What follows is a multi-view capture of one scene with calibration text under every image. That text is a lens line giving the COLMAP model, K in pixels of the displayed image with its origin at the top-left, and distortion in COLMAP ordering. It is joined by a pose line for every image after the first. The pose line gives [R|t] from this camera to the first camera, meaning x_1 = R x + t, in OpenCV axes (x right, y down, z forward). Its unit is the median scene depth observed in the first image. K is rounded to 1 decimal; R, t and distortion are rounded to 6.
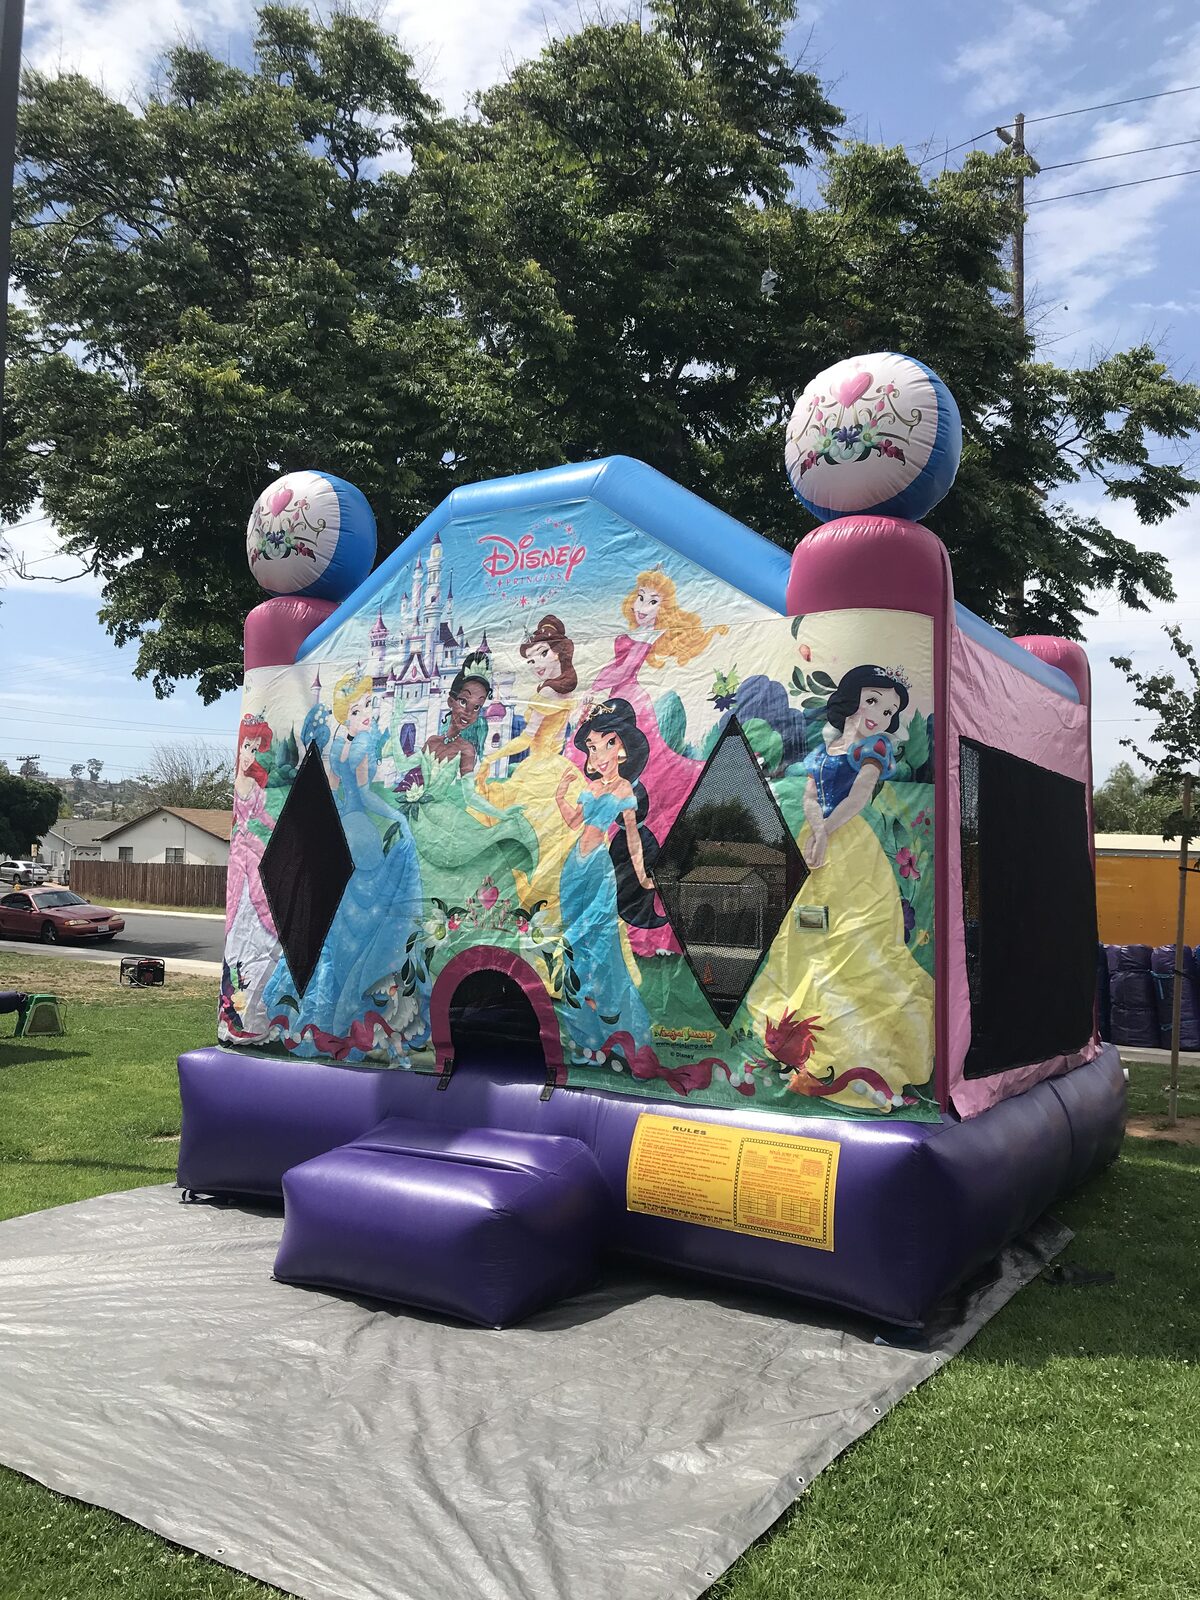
lens RADIAL K [[1297.8, 0, 626.2], [0, 1297.8, 806.7], [0, 0, 1]] dist [0.060203, -0.072823]
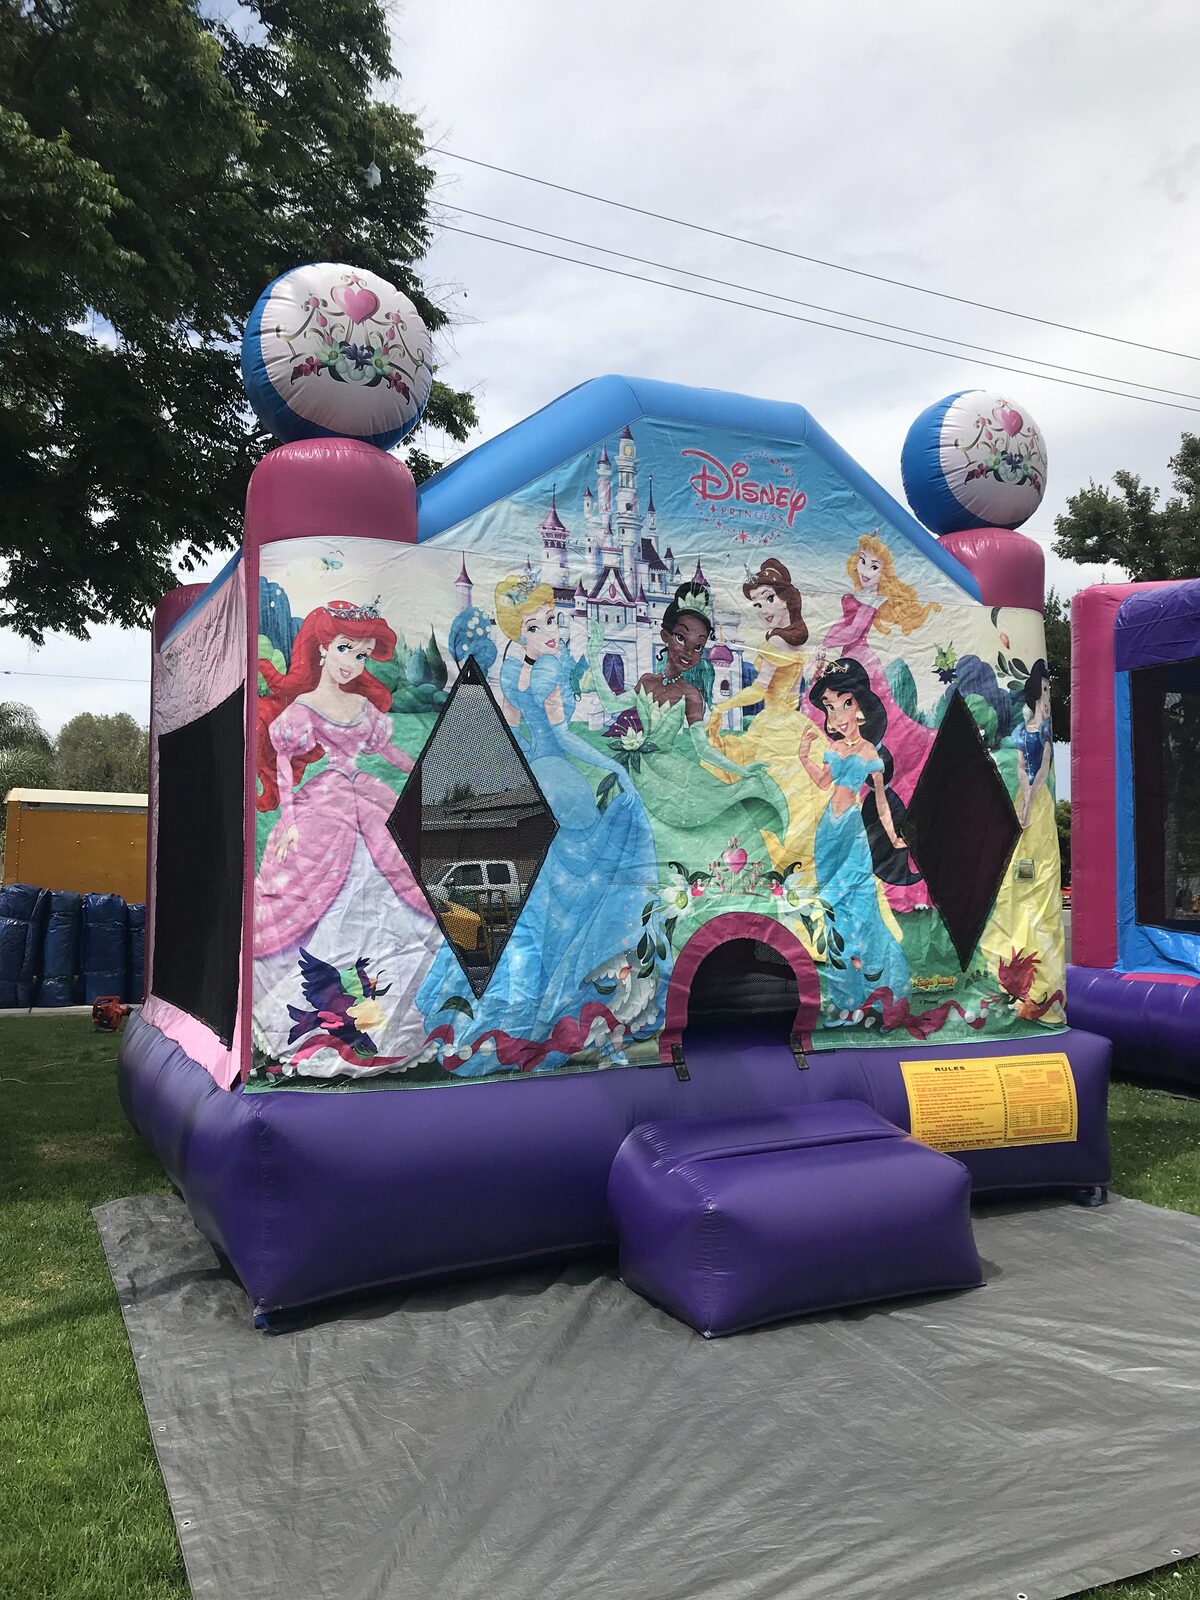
lens RADIAL K [[1297.8, 0, 609.0], [0, 1297.8, 795.1], [0, 0, 1]] dist [0.060203, -0.072823]
pose [[0.553868, 0.015041, 0.832468, -0.940207], [-0.047545, 0.998777, 0.013588, 0.017569], [-0.831246, -0.047106, 0.553906, 0.591276]]
